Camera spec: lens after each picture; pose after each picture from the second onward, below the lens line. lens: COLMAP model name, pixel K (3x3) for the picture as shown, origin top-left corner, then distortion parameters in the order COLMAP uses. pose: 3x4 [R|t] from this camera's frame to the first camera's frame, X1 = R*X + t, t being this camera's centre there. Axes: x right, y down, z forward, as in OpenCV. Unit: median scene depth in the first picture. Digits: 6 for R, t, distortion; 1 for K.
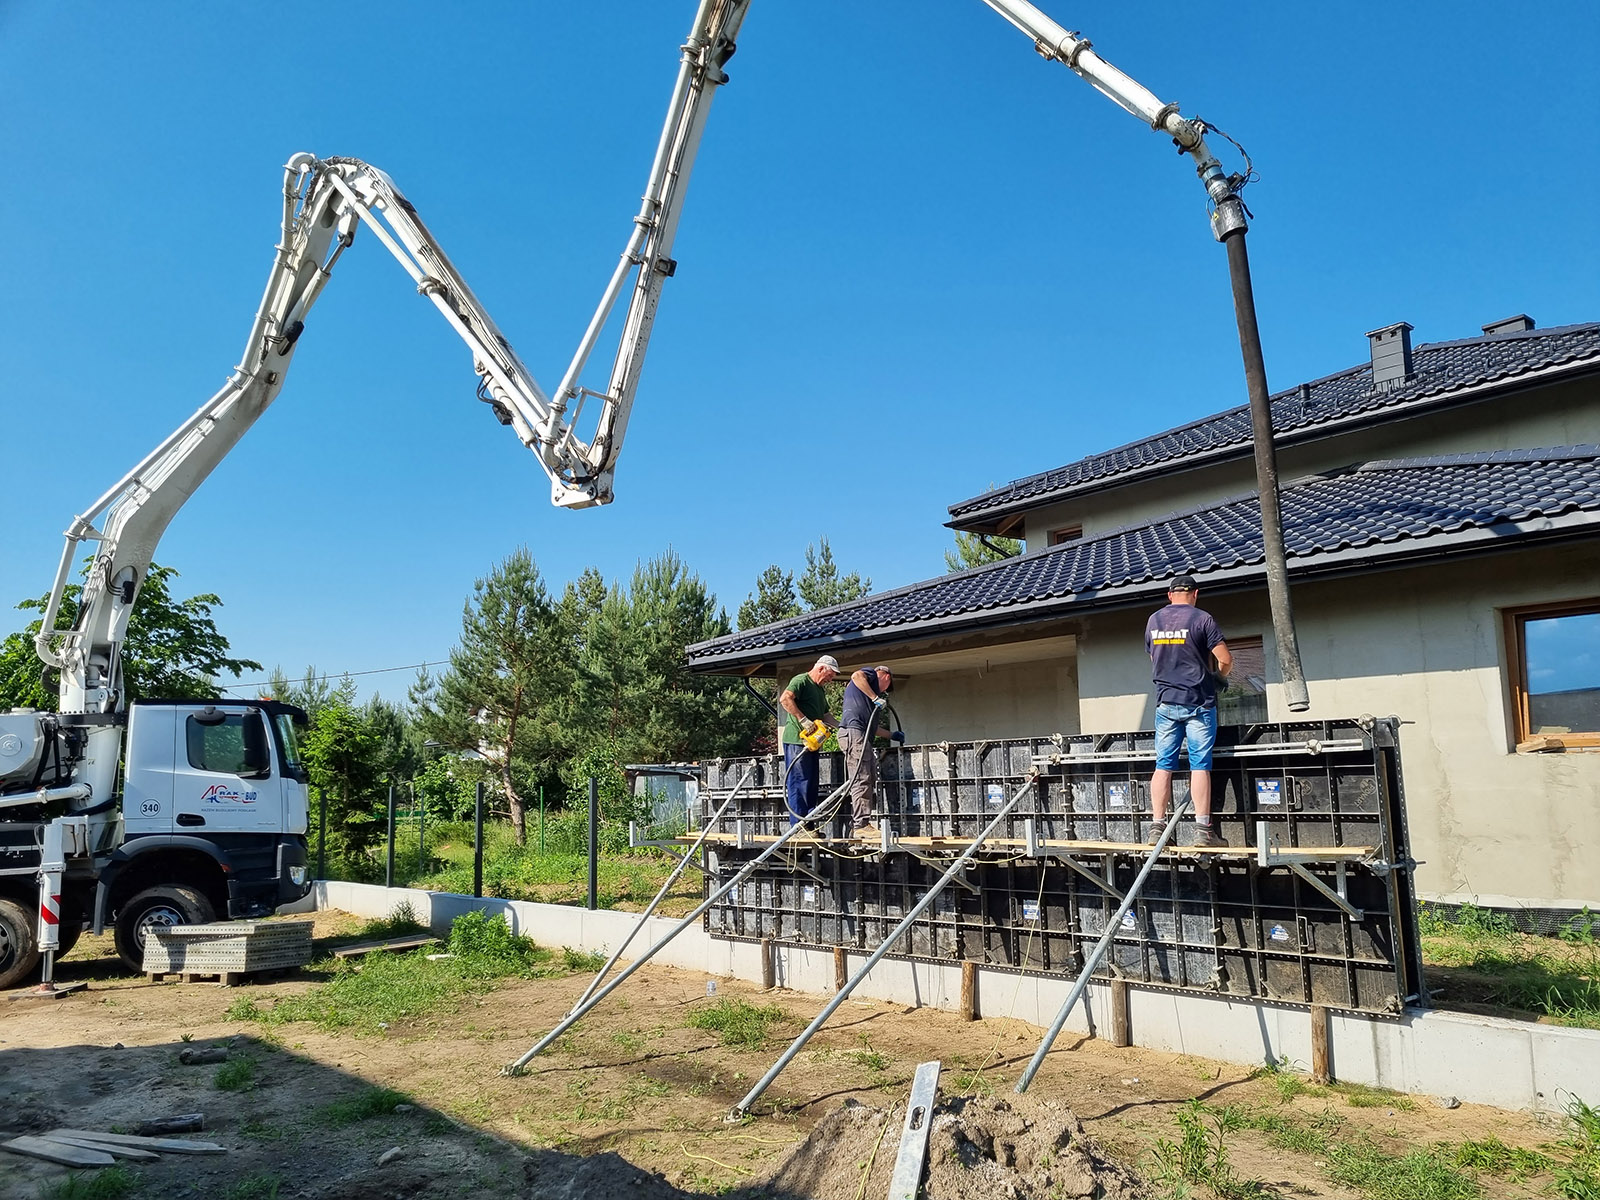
lens RADIAL K [[1202.9, 0, 828.7], [0, 1202.9, 628.3], [0, 0, 1]] dist [0.067293, -0.031483]
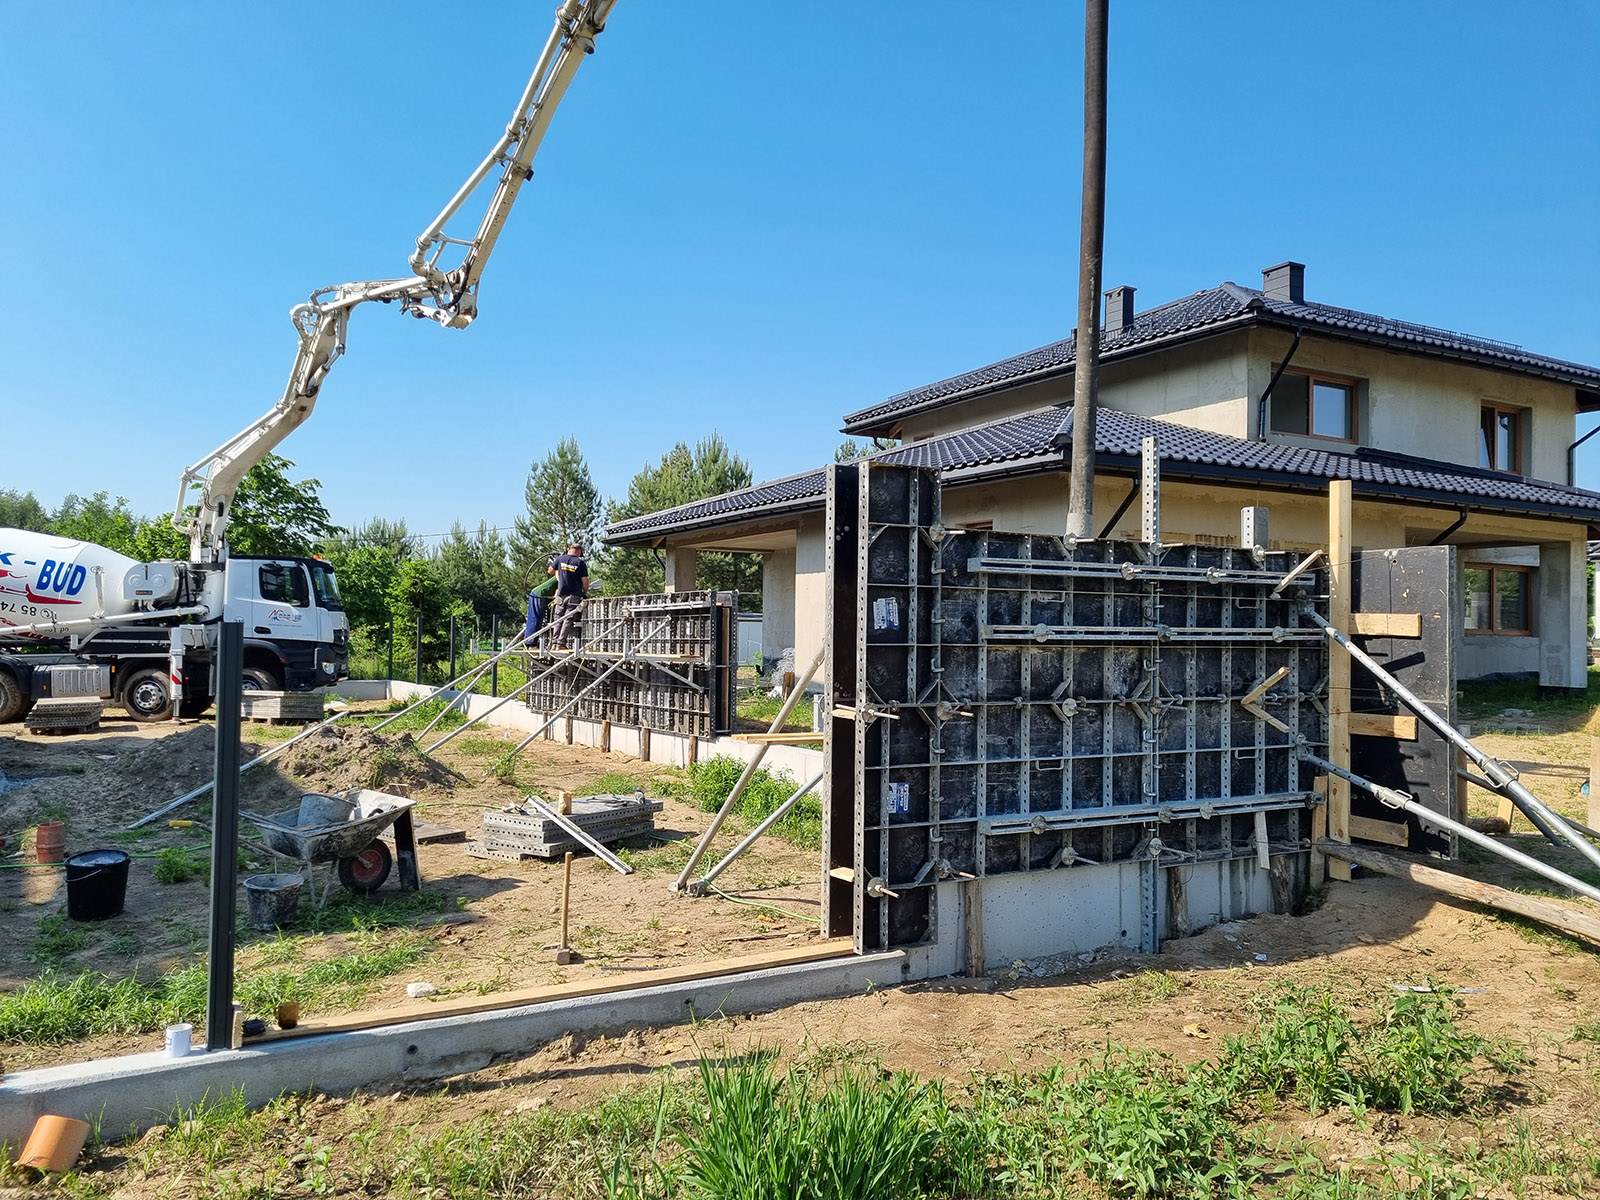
lens RADIAL K [[1202.9, 0, 797.7], [0, 1202.9, 608.0], [0, 0, 1]] dist [0.067293, -0.031483]
pose [[0.980642, 0.033527, -0.192918, 0.397016], [-0.013219, 0.994320, 0.105607, -0.043464], [0.195363, -0.101013, 0.975515, -0.356967]]
